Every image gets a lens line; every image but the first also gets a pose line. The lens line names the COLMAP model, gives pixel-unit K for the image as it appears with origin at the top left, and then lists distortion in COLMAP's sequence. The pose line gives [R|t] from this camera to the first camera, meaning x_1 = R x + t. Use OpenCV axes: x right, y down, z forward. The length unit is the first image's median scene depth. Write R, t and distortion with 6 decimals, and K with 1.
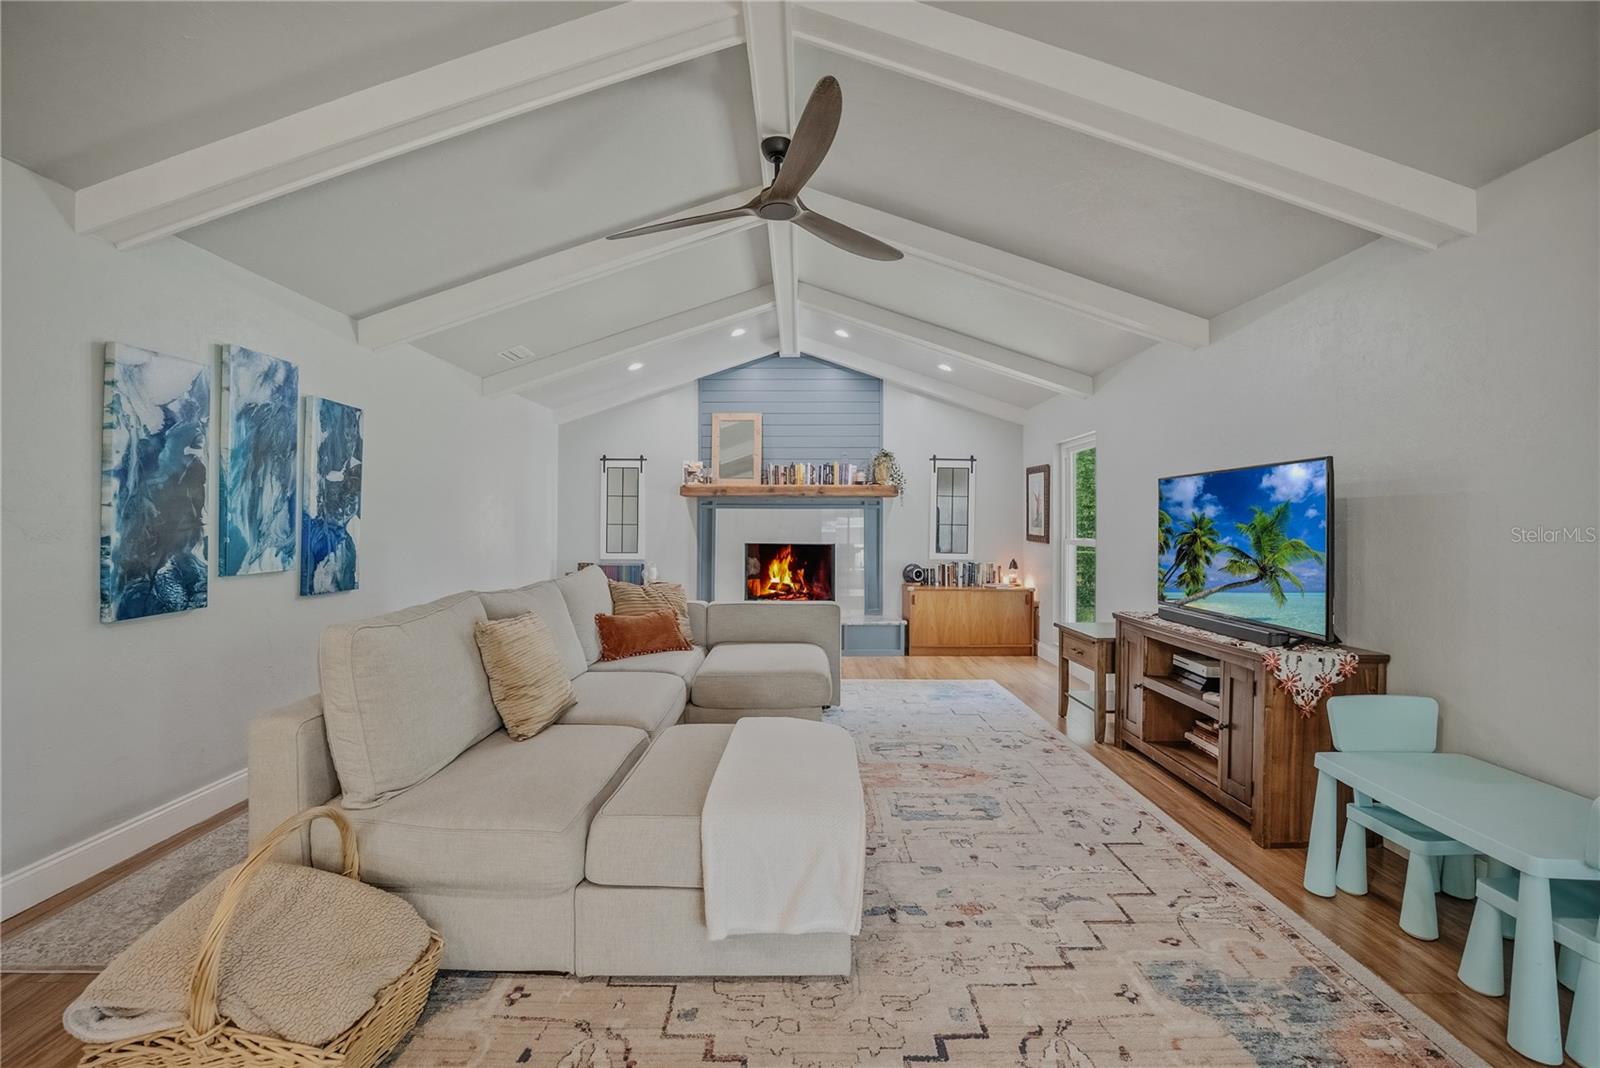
lens RADIAL K [[670.8, 0, 798.9], [0, 670.8, 524.8], [0, 0, 1]] dist [-0.021419, 0.000368]
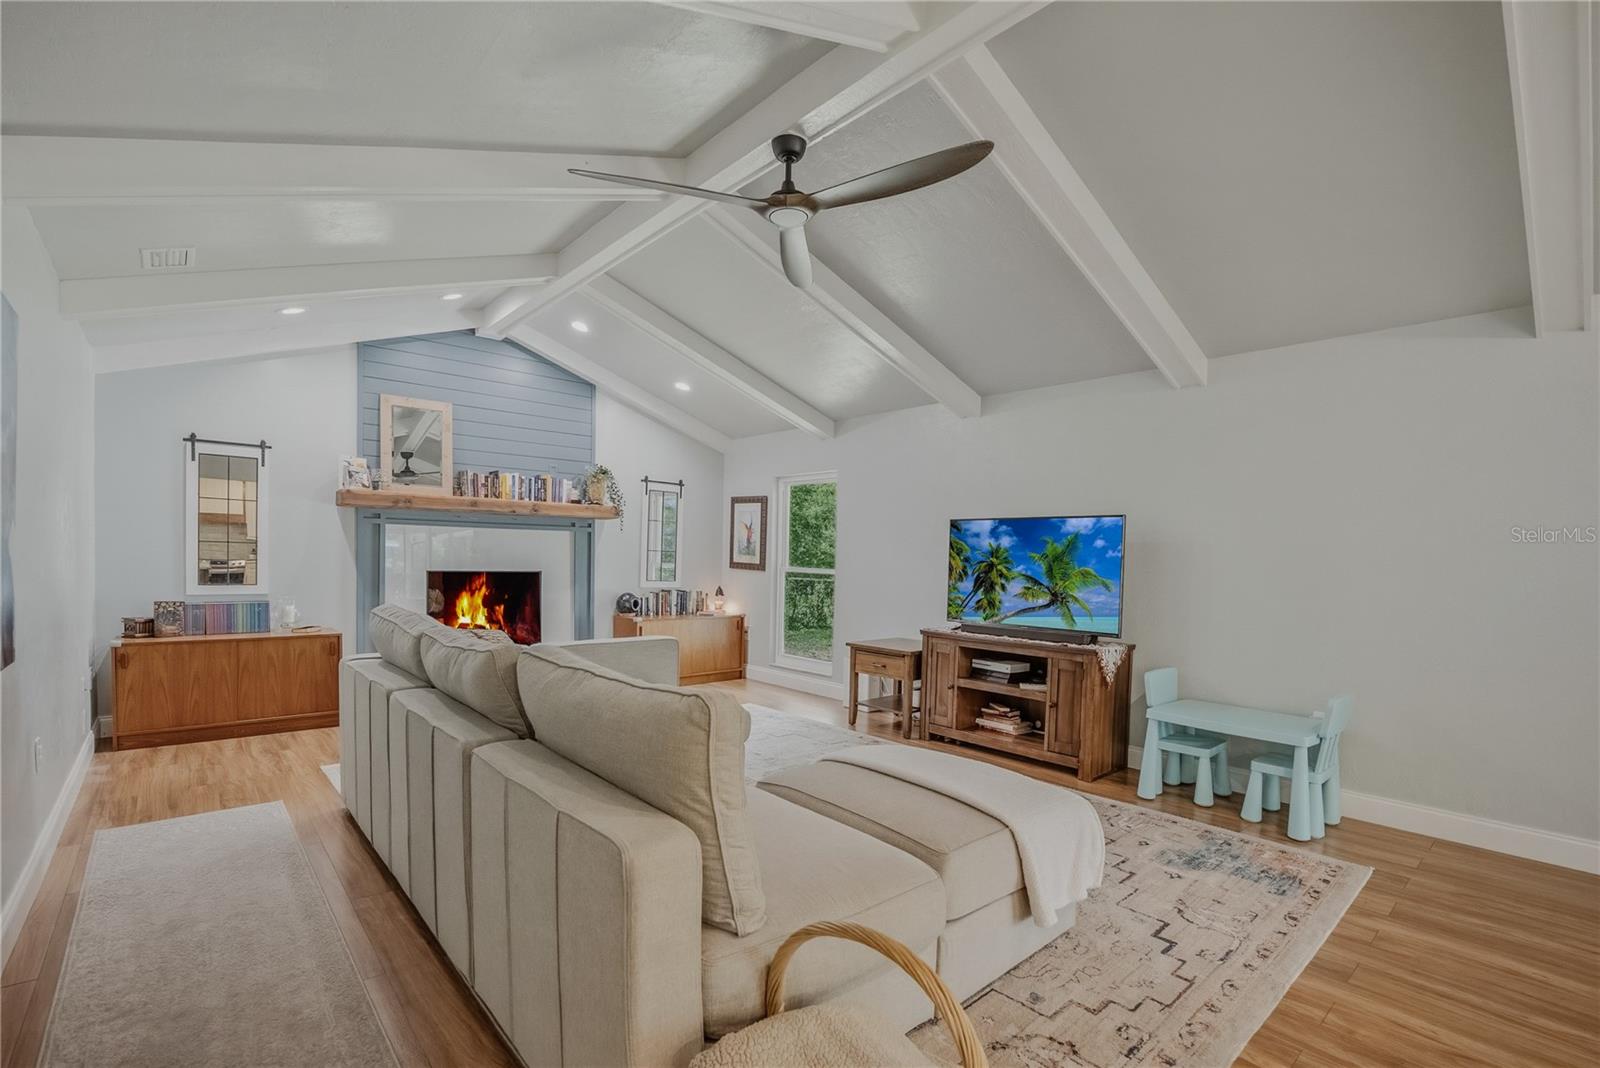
lens RADIAL K [[725.8, 0, 803.0], [0, 725.8, 585.2], [0, 0, 1]] dist [-0.023161, 0.000015]
pose [[0.745858, -0.014554, 0.665946, -0.315859], [-0.019194, 0.998877, 0.043326, -0.000366], [-0.665829, -0.045097, 0.744741, 0.098564]]
